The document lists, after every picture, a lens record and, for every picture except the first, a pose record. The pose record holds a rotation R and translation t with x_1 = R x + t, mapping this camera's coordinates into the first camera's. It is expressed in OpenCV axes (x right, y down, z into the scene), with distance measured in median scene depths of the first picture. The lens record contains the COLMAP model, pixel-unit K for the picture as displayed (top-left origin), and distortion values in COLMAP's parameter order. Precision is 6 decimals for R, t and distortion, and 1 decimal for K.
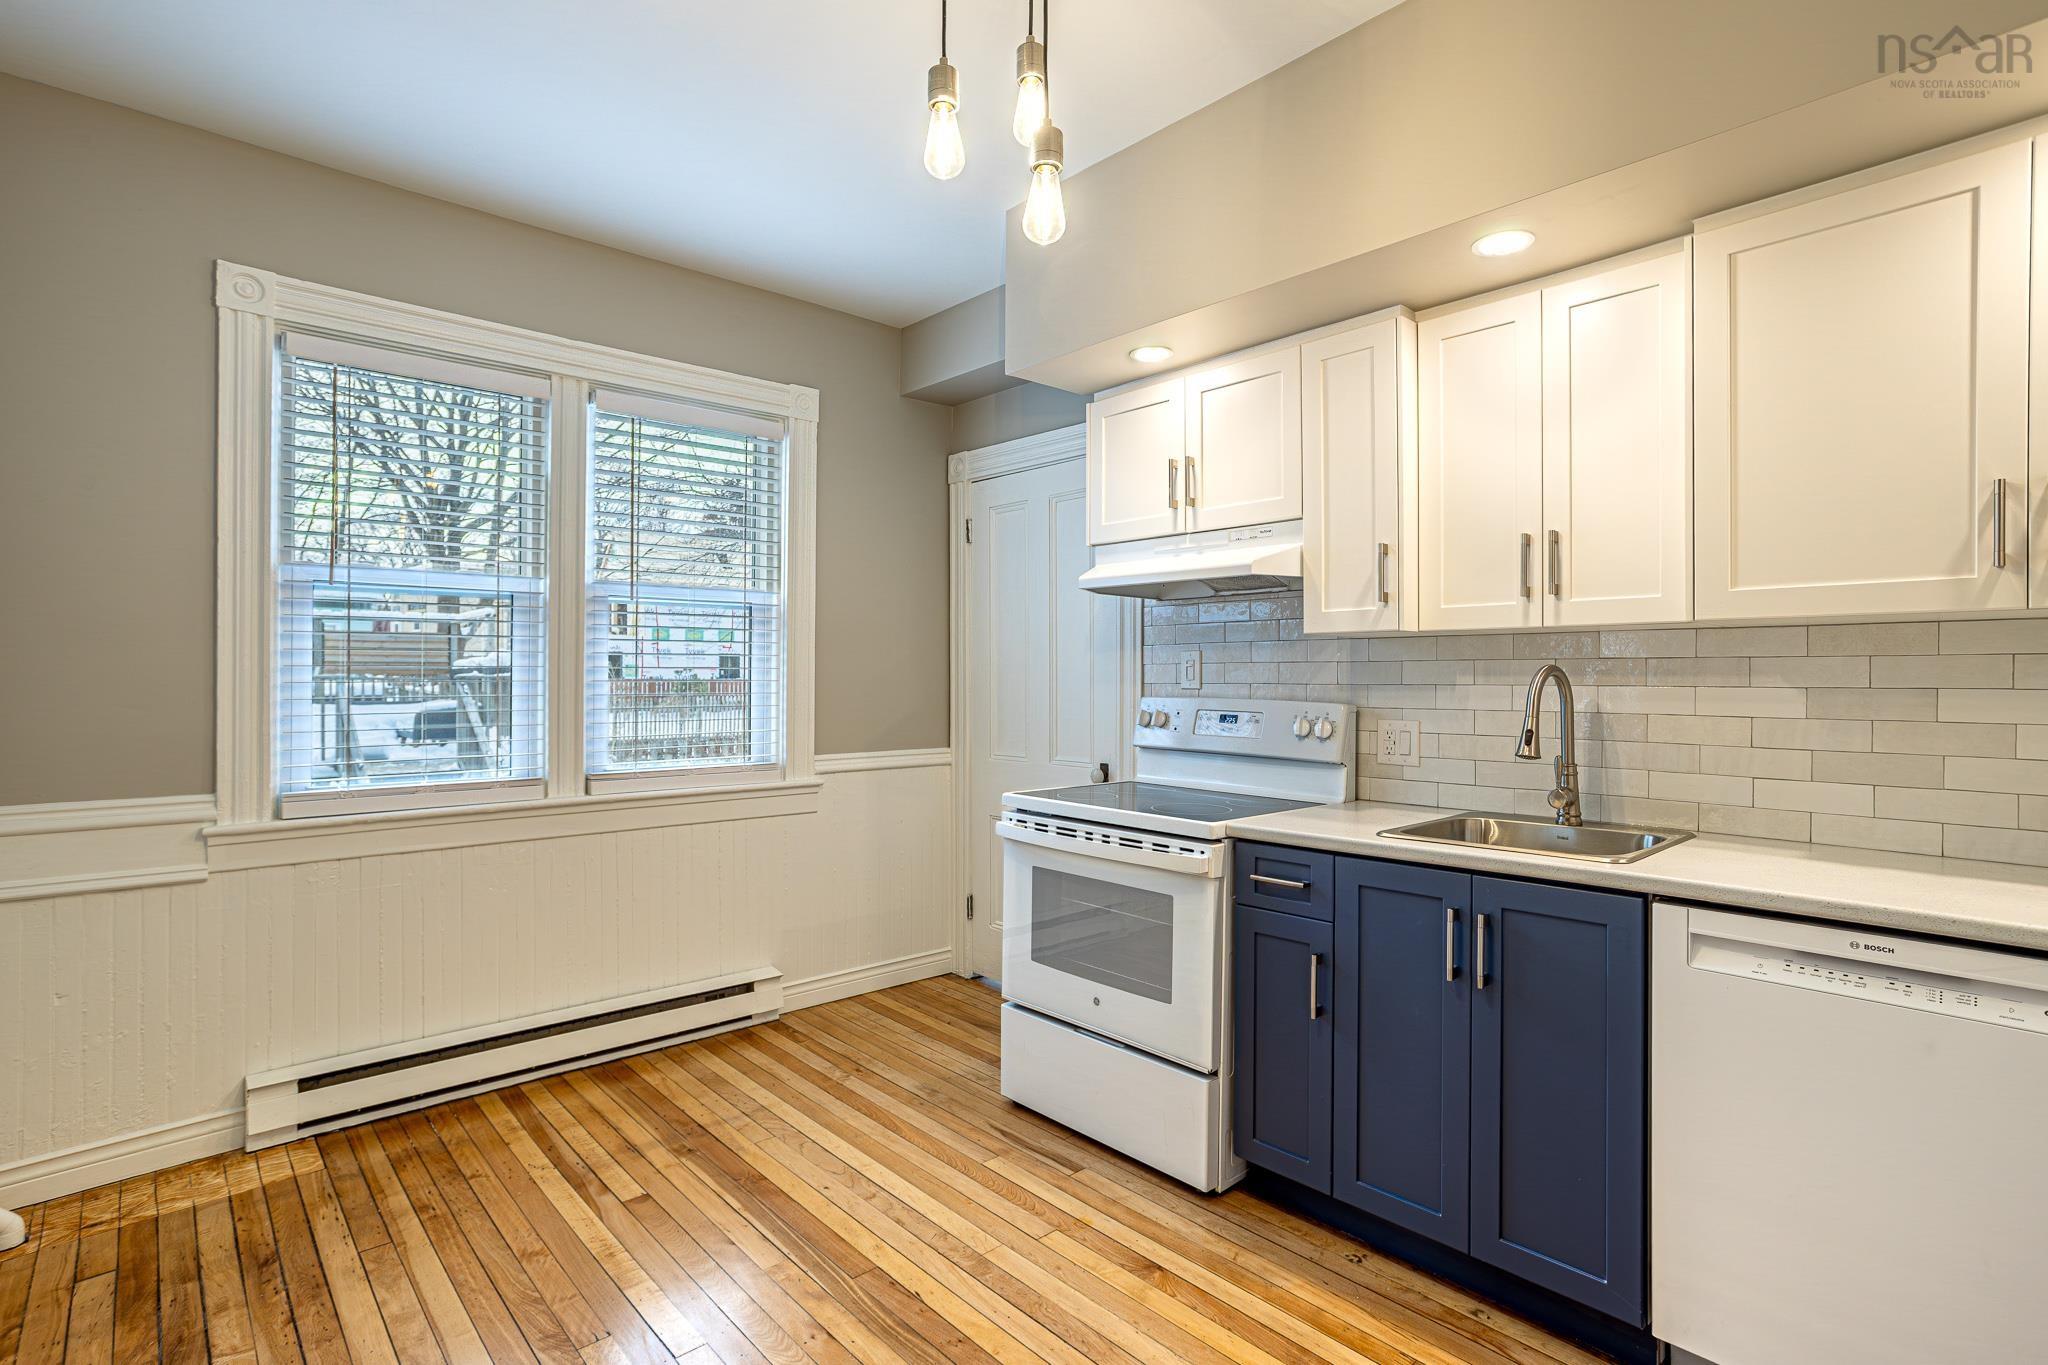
lens RADIAL K [[999.9, 0, 994.8], [0, 999.9, 678.2], [0, 0, 1]] dist [-0.038990, 0.023006]
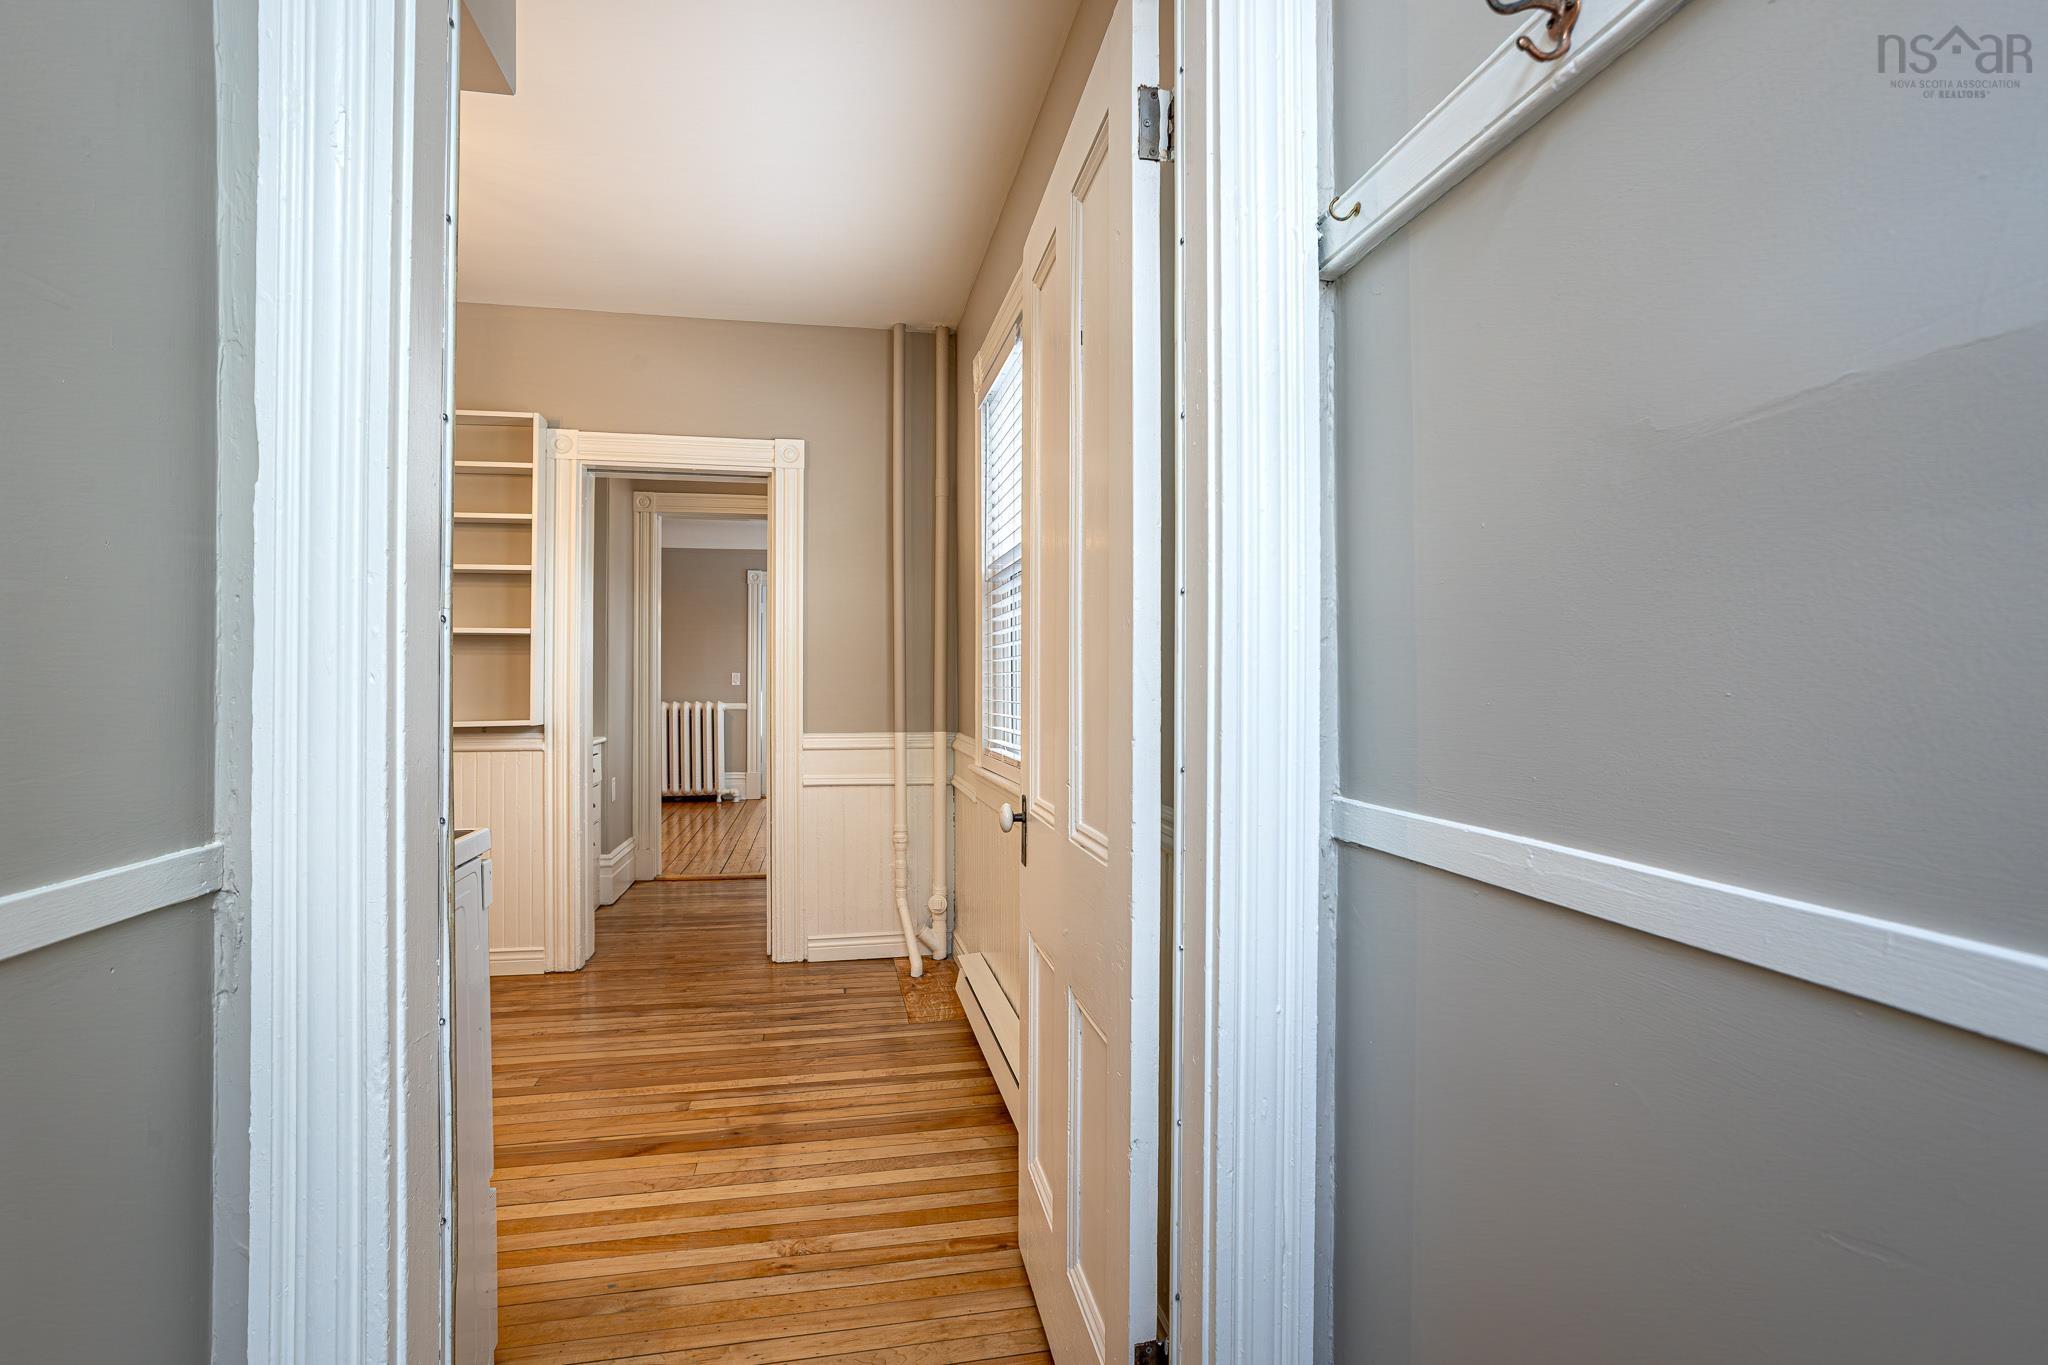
lens RADIAL K [[999.9, 0, 1011.6], [0, 999.9, 679.4], [0, 0, 1]] dist [-0.038990, 0.023006]
pose [[-0.503196, -0.001402, -0.864171, 0.410141], [-0.003430, 0.999994, 0.000375, 0.034239], [0.864165, 0.003152, -0.503198, 1.797316]]
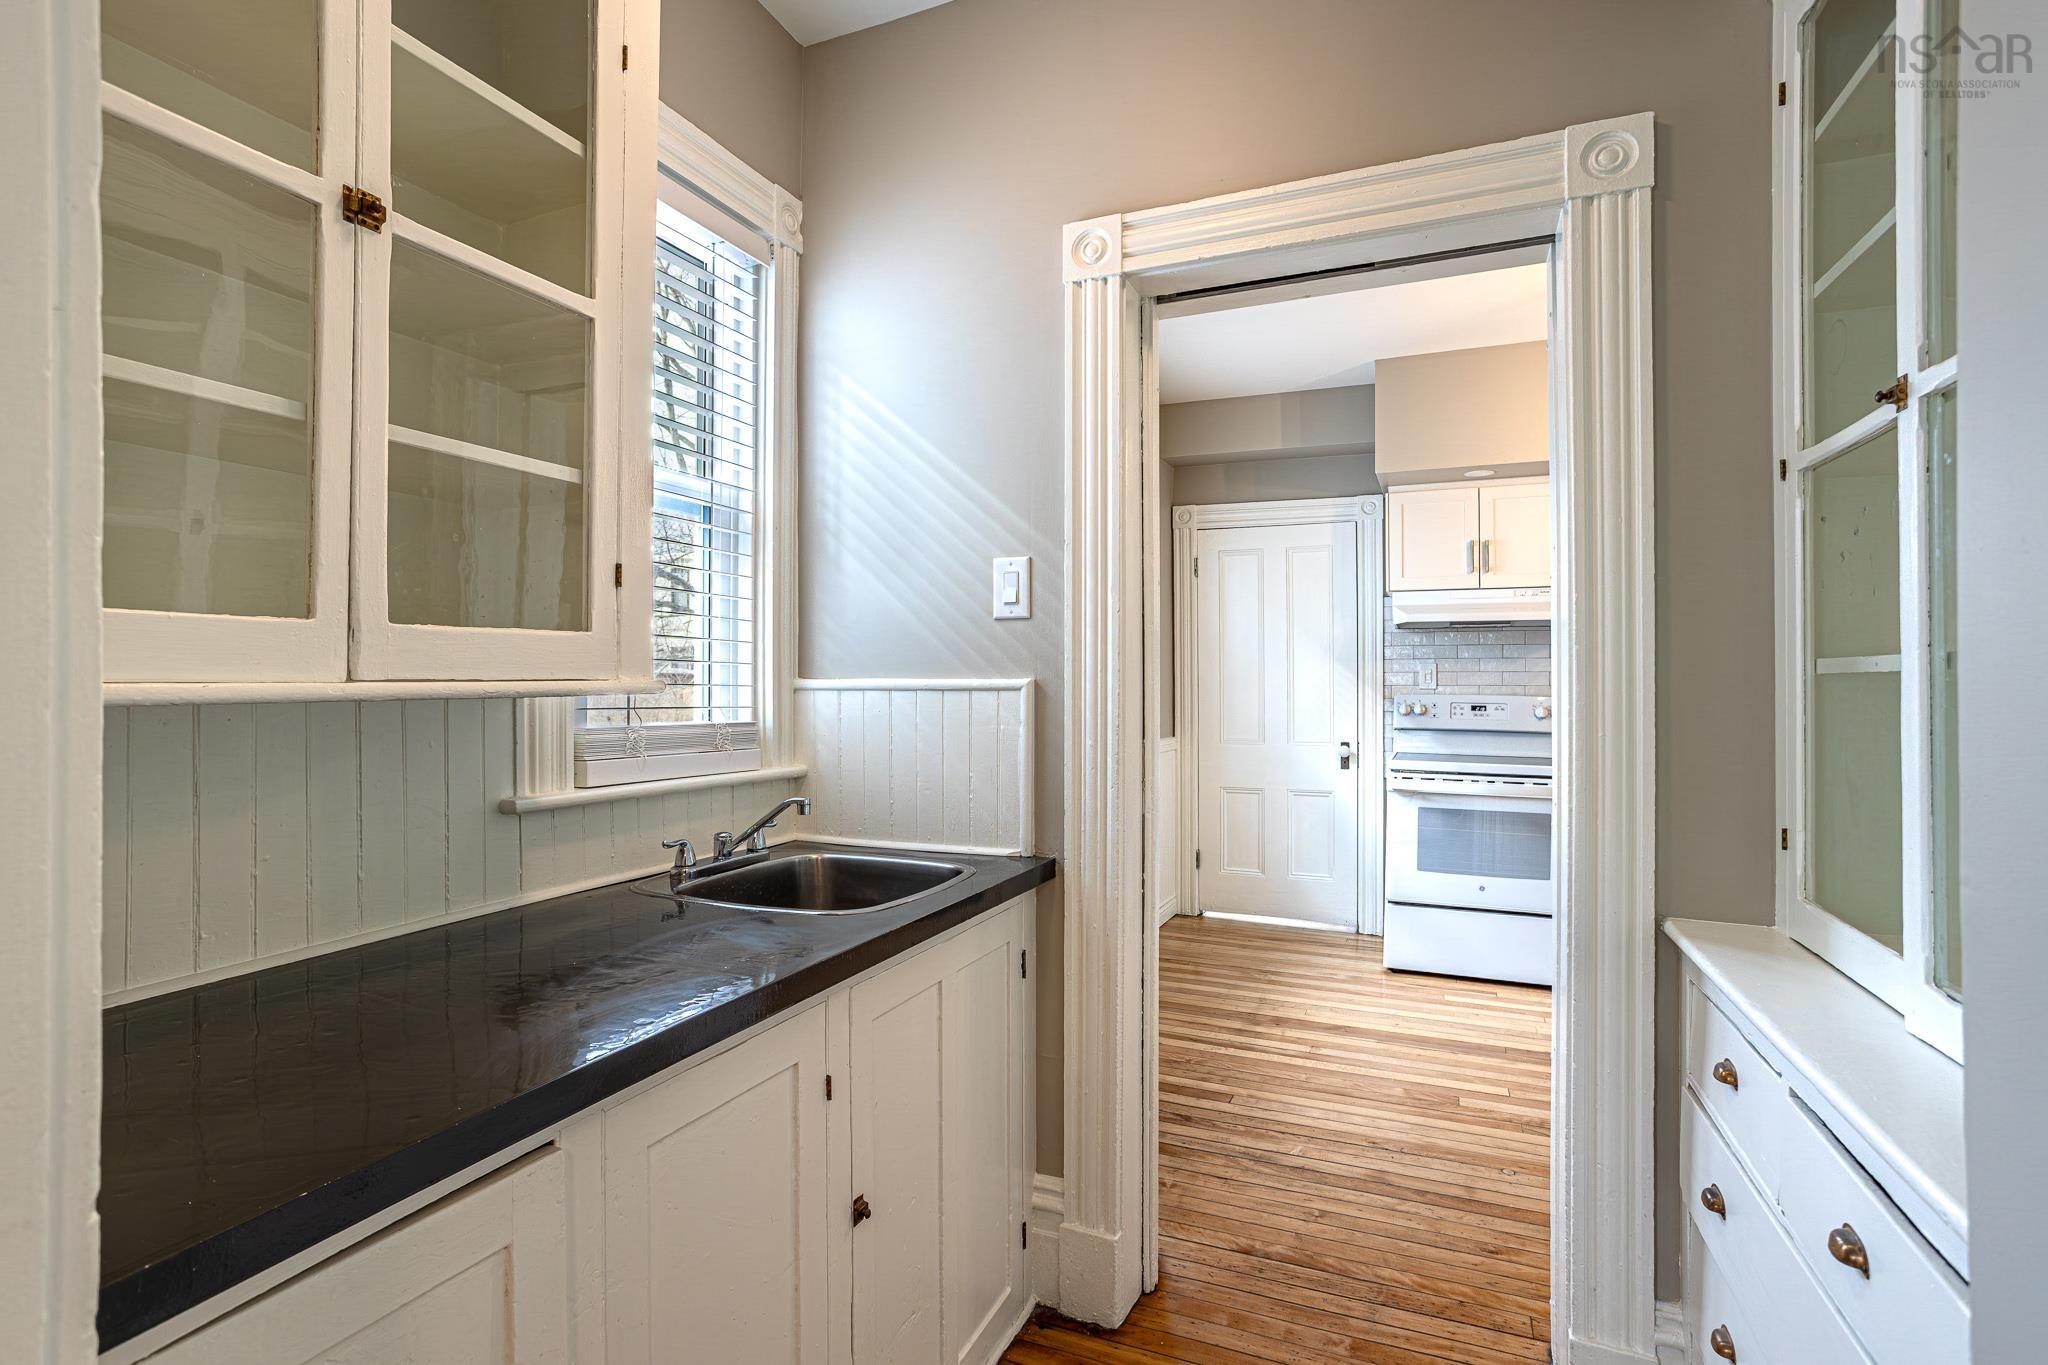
lens RADIAL K [[999.9, 0, 1018.8], [0, 999.9, 683.3], [0, 0, 1]] dist [-0.038990, 0.023006]
pose [[0.898575, 0.003247, 0.438808, -1.293711], [-0.001629, 0.999990, -0.004063, 0.011630], [-0.438817, 0.002936, 0.898572, -0.084074]]
